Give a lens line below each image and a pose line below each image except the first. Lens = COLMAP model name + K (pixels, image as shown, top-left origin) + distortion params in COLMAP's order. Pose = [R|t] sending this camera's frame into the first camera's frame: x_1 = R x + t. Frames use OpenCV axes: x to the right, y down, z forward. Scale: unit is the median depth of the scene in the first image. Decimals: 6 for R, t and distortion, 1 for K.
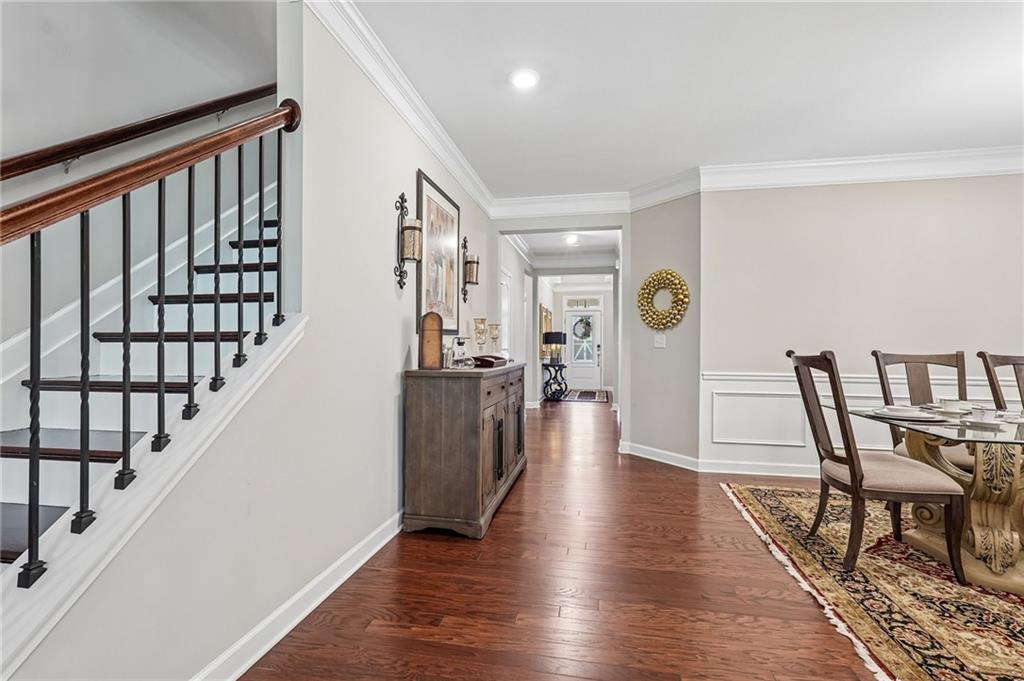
lens RADIAL K [[460.9, 0, 512.1], [0, 460.9, 342.4], [0, 0, 1]] dist [-0.006831, 0.008156]
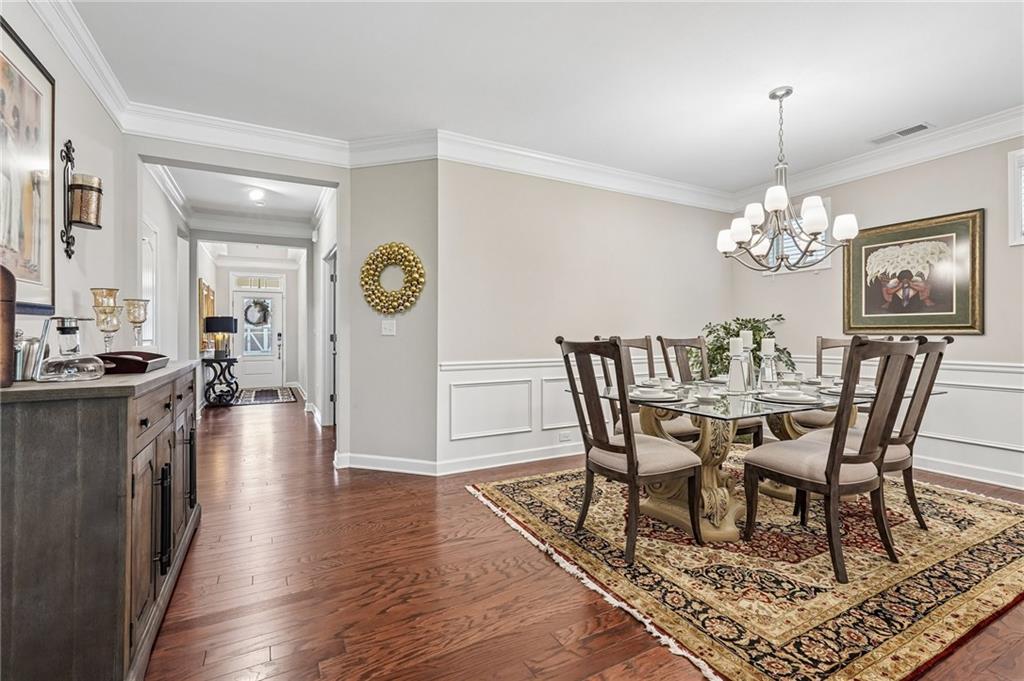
lens RADIAL K [[460.9, 0, 510.2], [0, 460.9, 330.2], [0, 0, 1]] dist [-0.006831, 0.008156]
pose [[0.775508, -0.001840, 0.631336, -0.052397], [0.002770, 0.999996, -0.000488, 0.004176], [-0.631332, 0.002127, 0.775510, 0.290619]]
